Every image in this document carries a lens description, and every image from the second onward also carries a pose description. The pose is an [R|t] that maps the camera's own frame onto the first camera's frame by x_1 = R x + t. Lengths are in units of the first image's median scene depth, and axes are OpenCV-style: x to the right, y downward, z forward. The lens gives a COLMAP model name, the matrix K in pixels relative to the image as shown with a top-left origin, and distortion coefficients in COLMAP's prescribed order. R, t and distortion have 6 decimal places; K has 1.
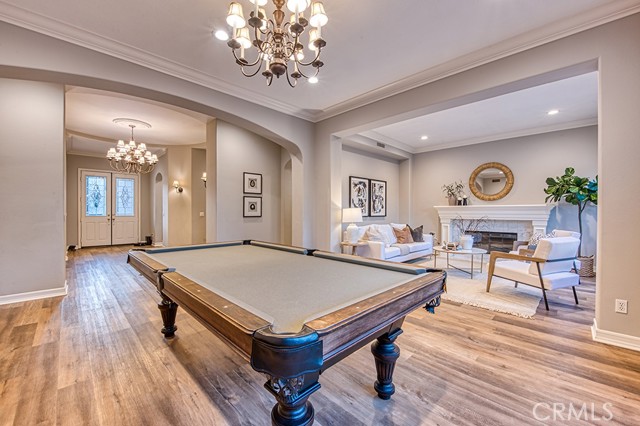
lens RADIAL K [[258.3, 0, 319.4], [0, 258.3, 214.5], [0, 0, 1]] dist [-0.002084, -0.000506]
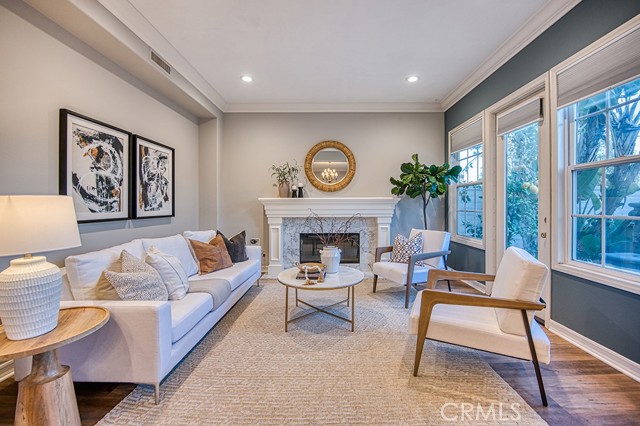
lens RADIAL K [[263.3, 0, 329.6], [0, 263.3, 205.9], [0, 0, 1]] dist [-0.025943, -0.000652]
pose [[0.703724, -0.004704, 0.710458, 0.119613], [0.013272, 0.999891, -0.006526, -0.007432], [-0.710349, 0.014021, 0.703710, 0.461226]]
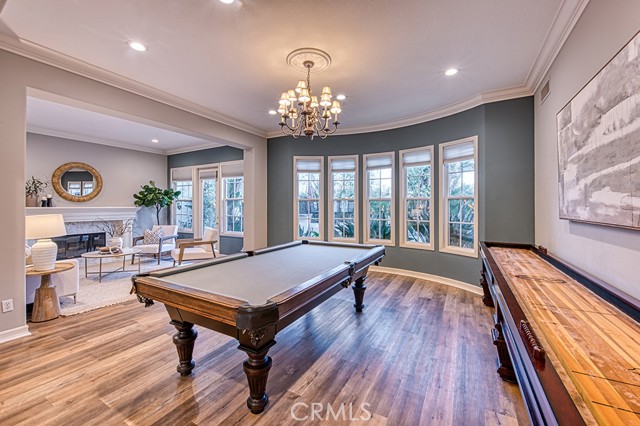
lens RADIAL K [[258.3, 0, 320.5], [0, 258.3, 206.4], [0, 0, 1]] dist [-0.002084, -0.000506]
pose [[-0.280641, -0.000233, 0.959813, -0.510040], [0.012586, 0.999913, 0.003923, -0.029196], [-0.959730, 0.013181, -0.280614, 0.396923]]
